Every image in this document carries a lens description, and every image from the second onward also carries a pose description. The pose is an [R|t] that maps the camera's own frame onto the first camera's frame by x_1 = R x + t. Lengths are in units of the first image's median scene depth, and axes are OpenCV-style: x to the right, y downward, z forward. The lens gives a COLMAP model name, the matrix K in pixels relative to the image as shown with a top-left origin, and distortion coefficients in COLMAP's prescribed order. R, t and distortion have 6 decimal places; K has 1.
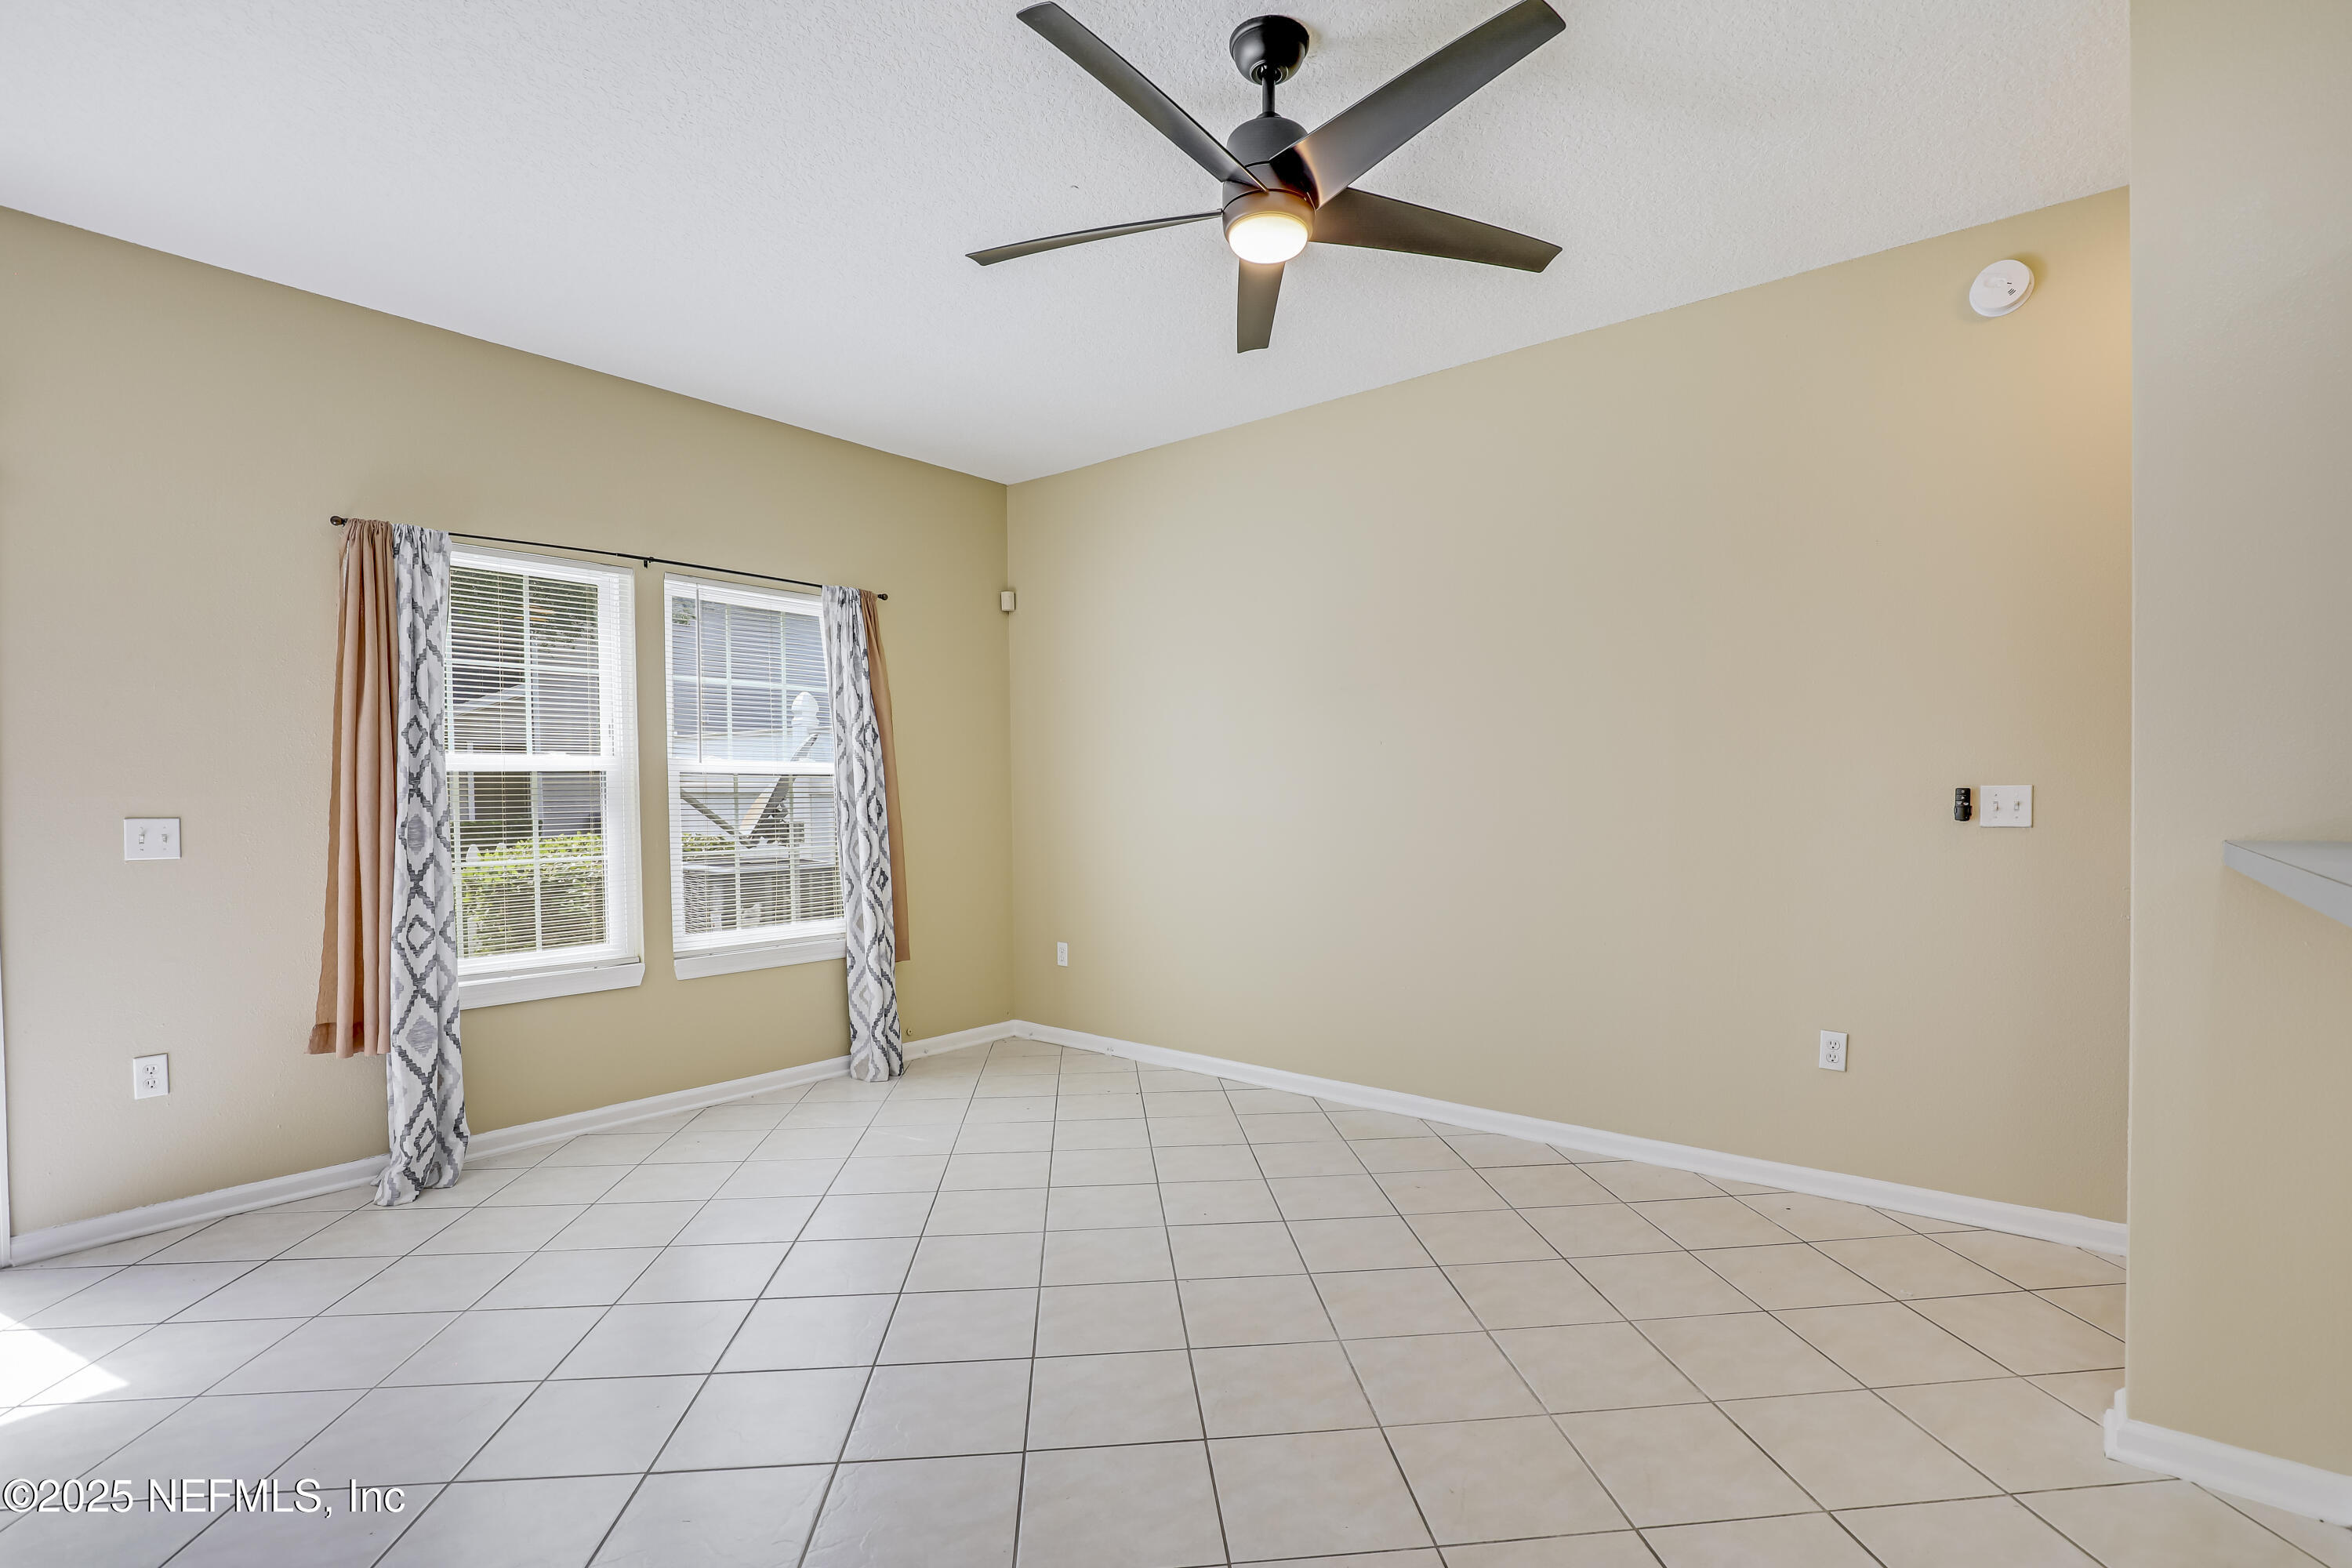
lens RADIAL K [[1100.3, 0, 1172.5], [0, 1100.3, 826.6], [0, 0, 1]] dist [-0.011827, 0.005362]
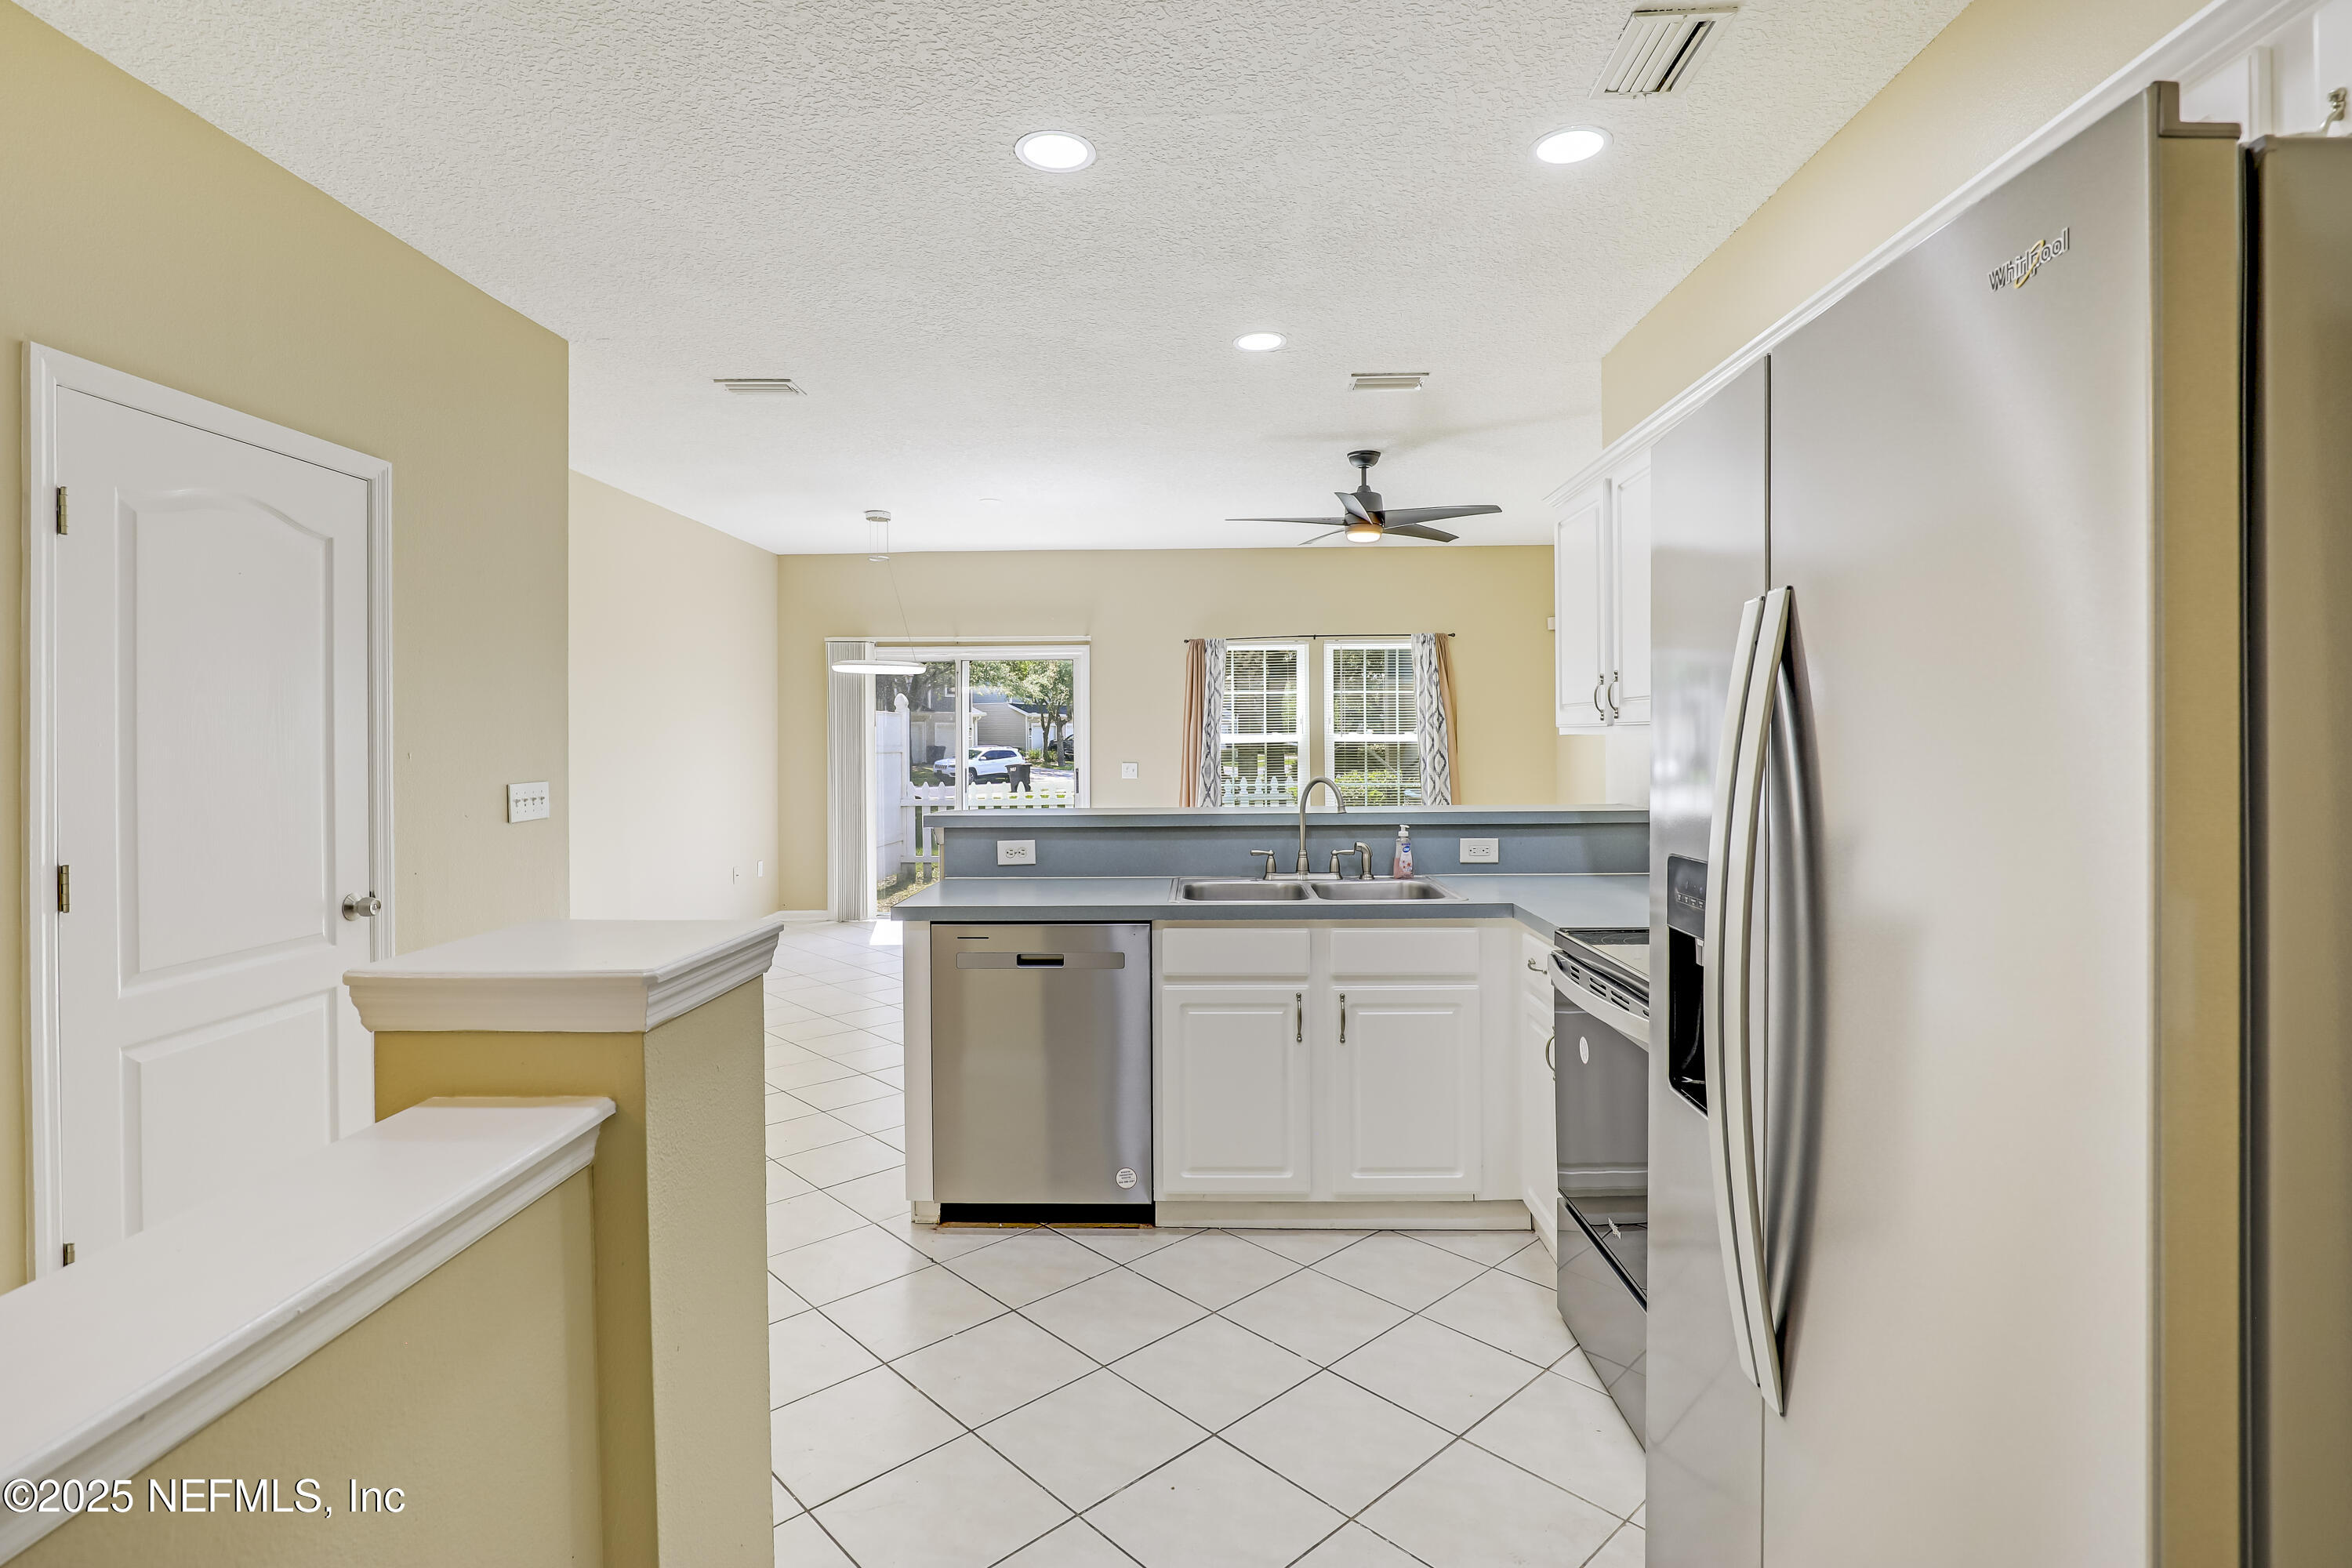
lens RADIAL K [[1100.3, 0, 1177.7], [0, 1100.3, 768.8], [0, 0, 1]] dist [-0.011827, 0.005362]
pose [[0.615208, 0.029127, -0.787826, 1.125283], [-0.020603, 0.999570, 0.020867, -0.043920], [0.788095, 0.003394, 0.615544, -0.509281]]
